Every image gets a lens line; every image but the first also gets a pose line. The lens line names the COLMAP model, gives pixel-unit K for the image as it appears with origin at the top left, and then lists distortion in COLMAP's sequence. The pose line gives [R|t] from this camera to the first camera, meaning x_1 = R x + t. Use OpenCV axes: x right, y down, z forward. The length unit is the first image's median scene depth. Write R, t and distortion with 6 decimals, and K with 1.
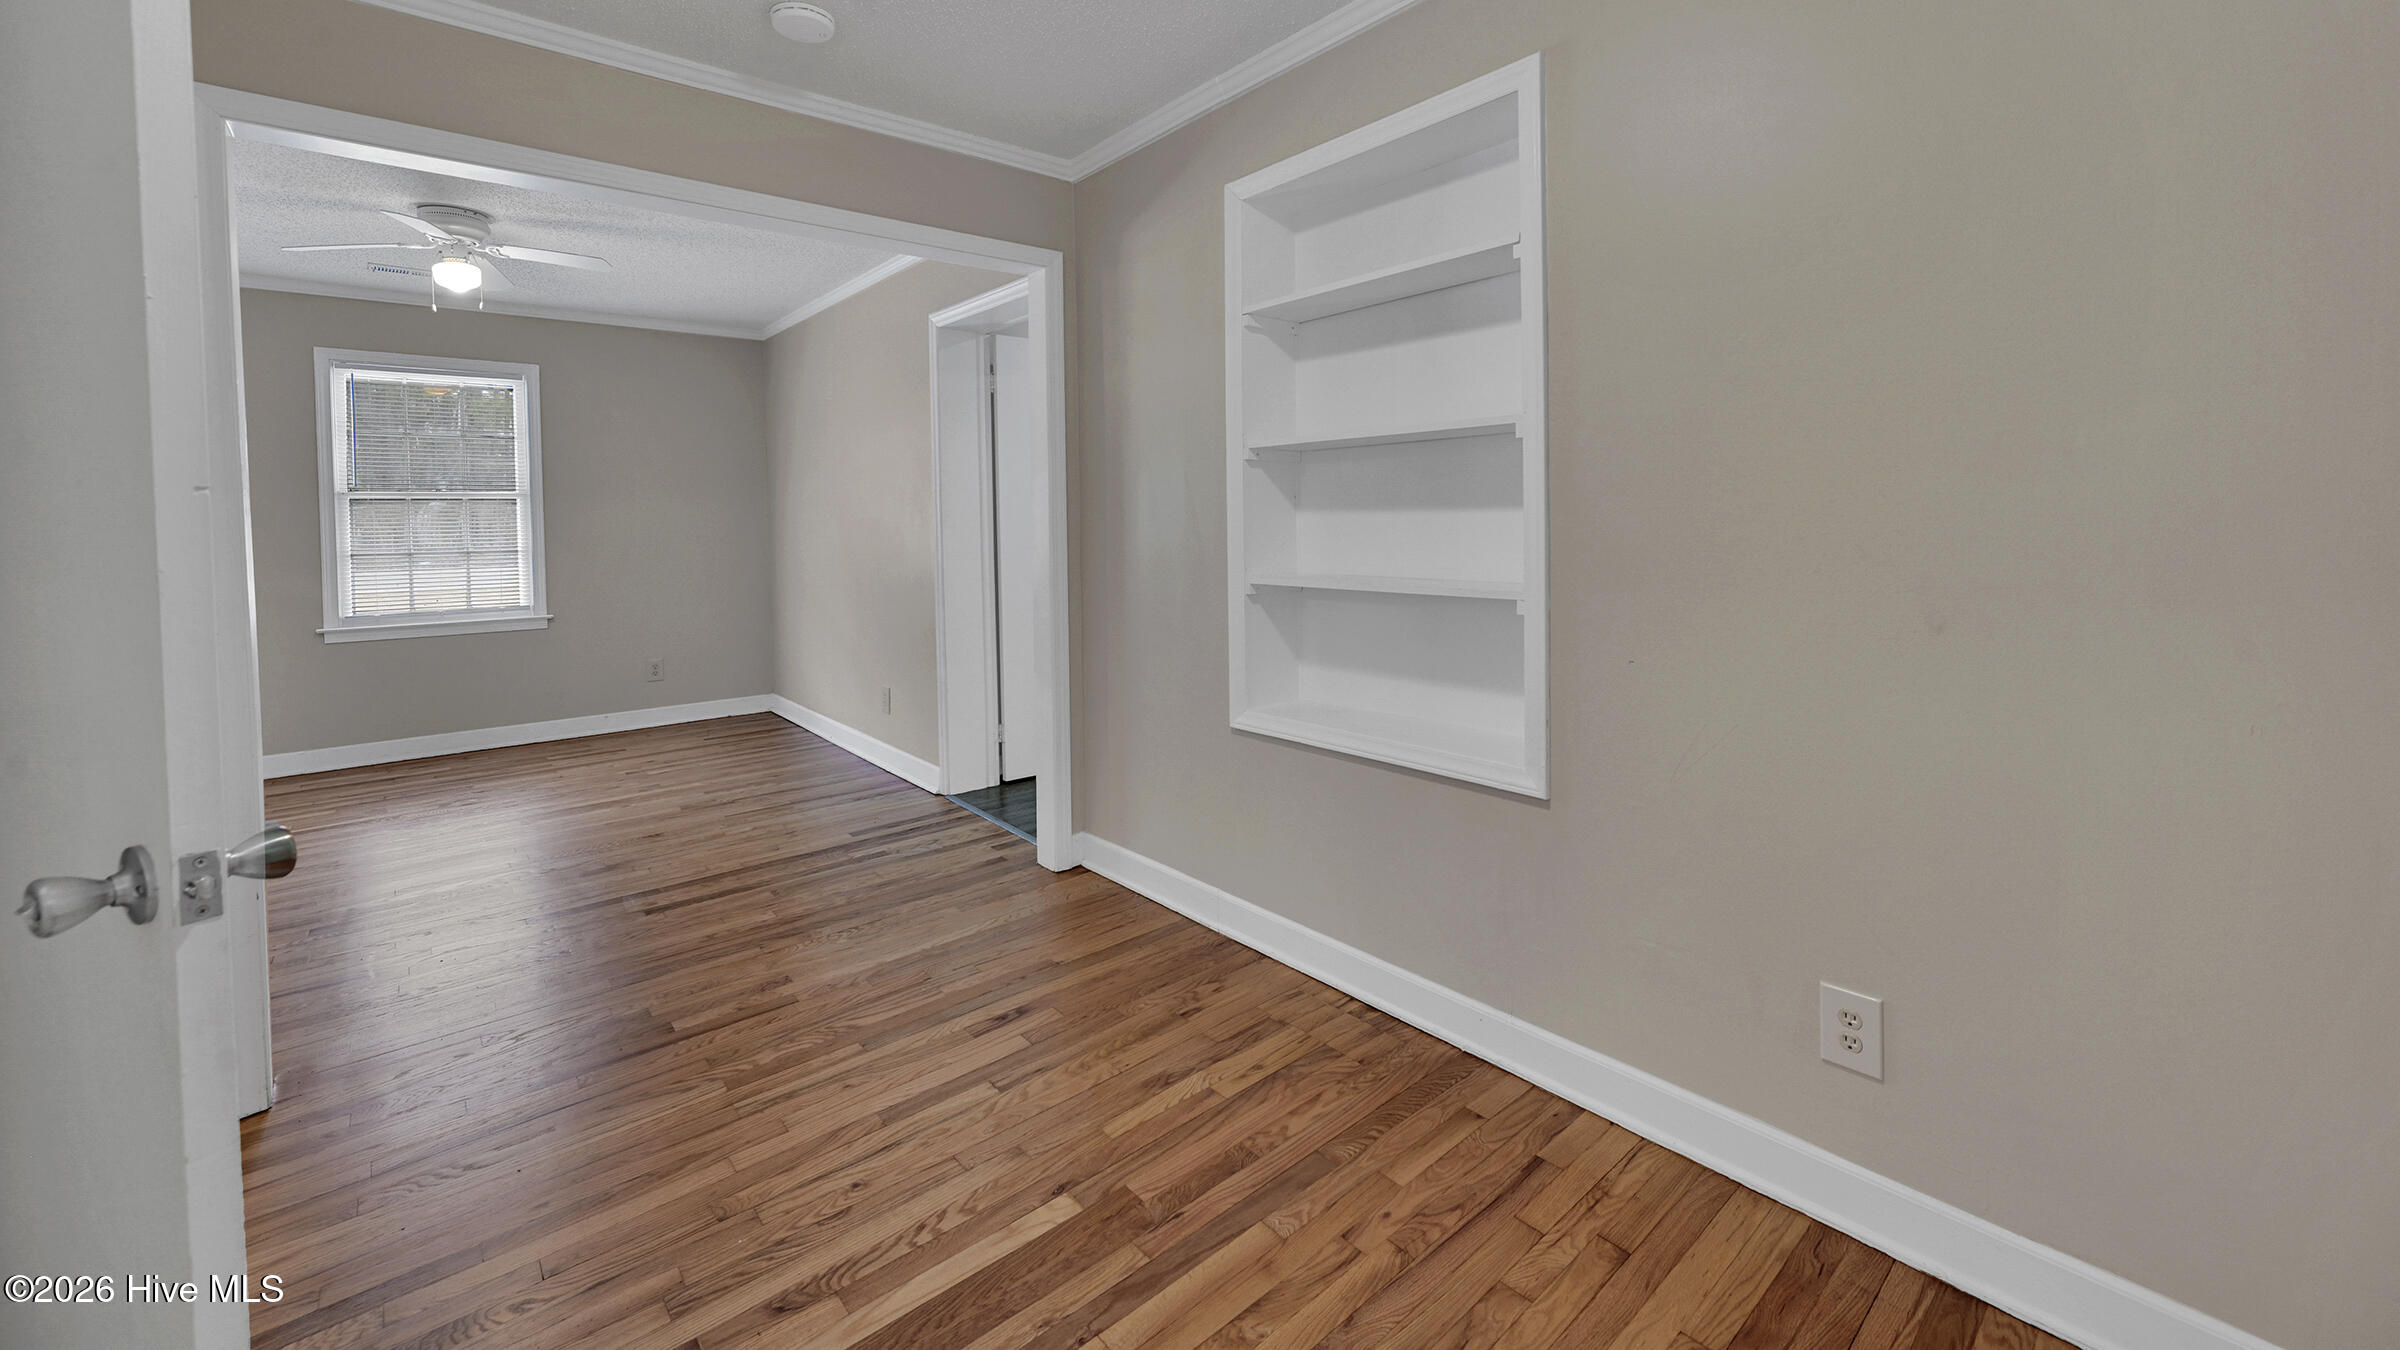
lens RADIAL K [[939.1, 0, 1212.3], [0, 939.1, 700.7], [0, 0, 1]] dist [-0.001653, -0.000067]
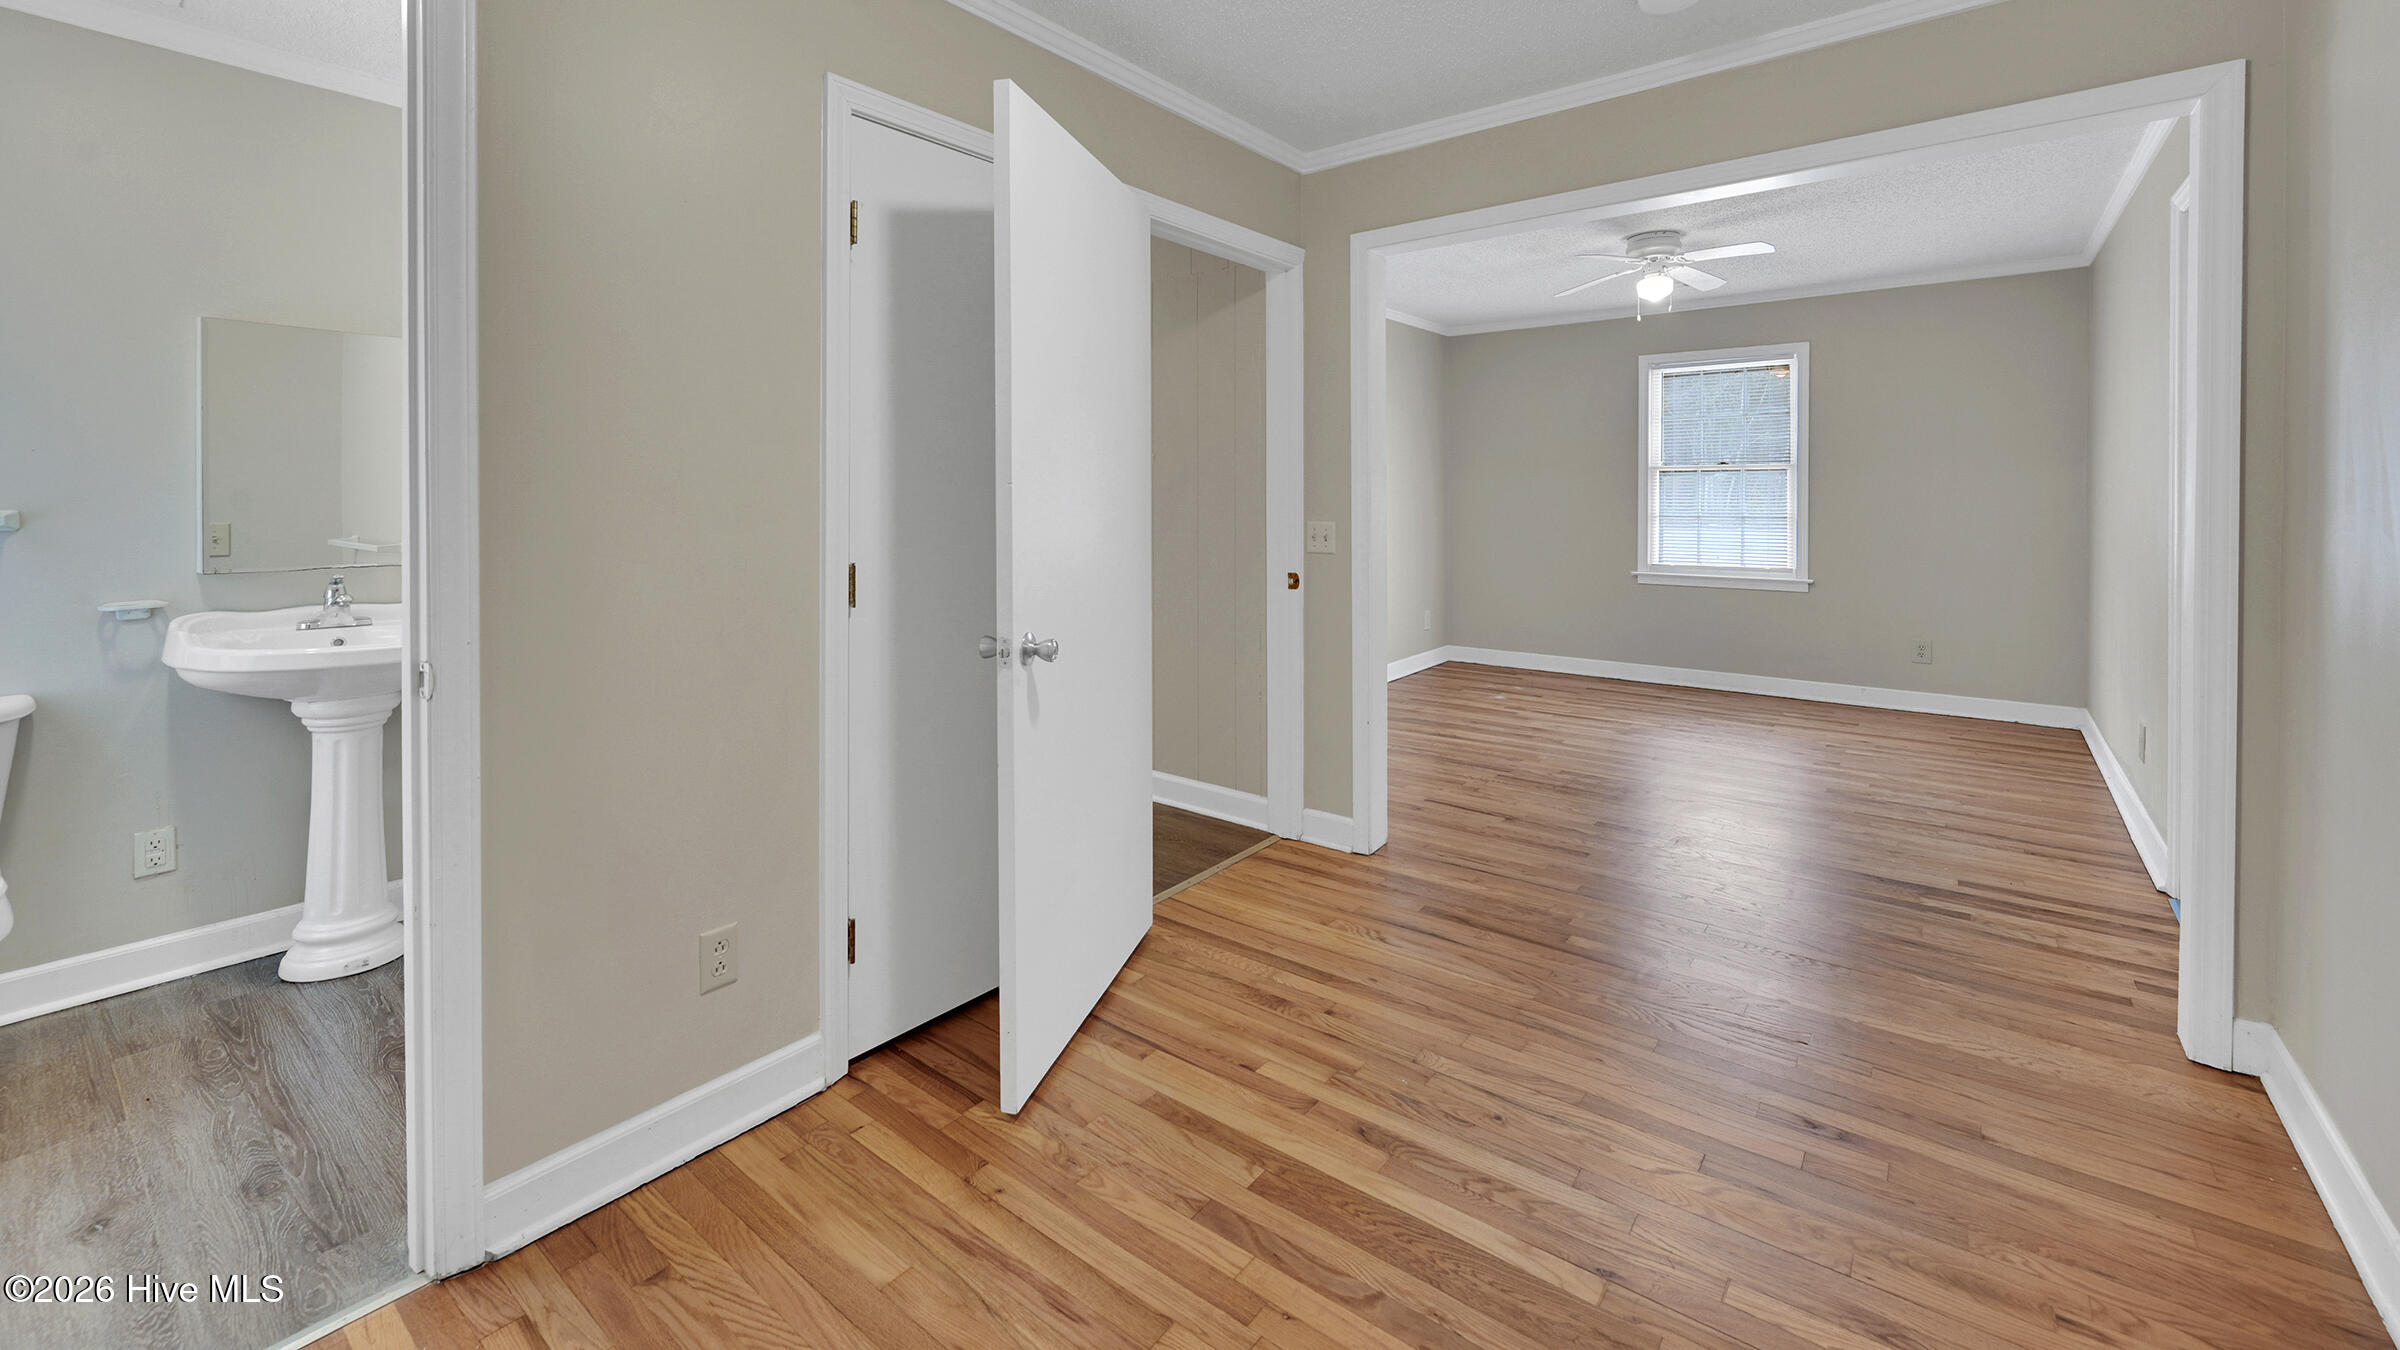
lens RADIAL K [[939.1, 0, 1213.1], [0, 939.1, 670.2], [0, 0, 1]] dist [-0.001653, -0.000067]
pose [[0.196175, 0.192310, -0.961526, 0.342412], [-0.187827, 0.969792, 0.155642, -0.058904], [0.962412, 0.150067, 0.226370, 0.259662]]
